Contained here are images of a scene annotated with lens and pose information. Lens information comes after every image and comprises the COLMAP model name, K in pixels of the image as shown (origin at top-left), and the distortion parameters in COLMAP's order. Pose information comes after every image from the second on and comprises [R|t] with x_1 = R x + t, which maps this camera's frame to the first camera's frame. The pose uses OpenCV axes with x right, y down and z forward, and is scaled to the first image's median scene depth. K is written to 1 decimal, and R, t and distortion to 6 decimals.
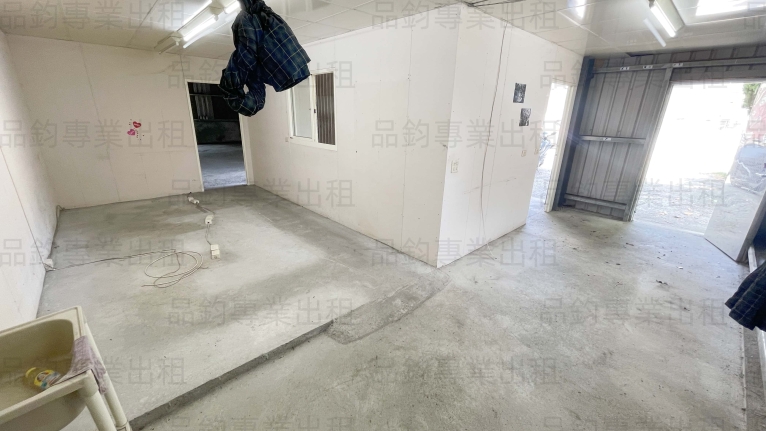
lens RADIAL K [[307.0, 0, 379.7], [0, 307.0, 216.4], [0, 0, 1]] dist [0.001400, -0.000066]
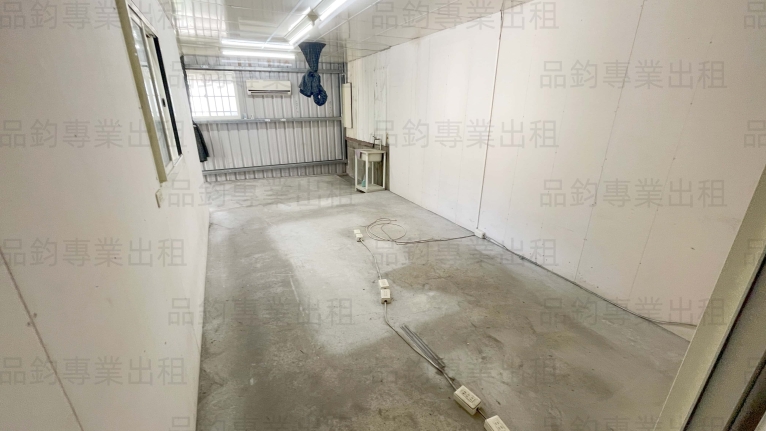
lens RADIAL K [[307.0, 0, 379.7], [0, 307.0, 216.4], [0, 0, 1]] dist [0.001400, -0.000066]
pose [[-0.959927, -0.118022, 0.254187, -0.758274], [0.065820, 0.786685, 0.613835, -0.520897], [-0.272411, 0.605968, -0.747392, 1.516939]]
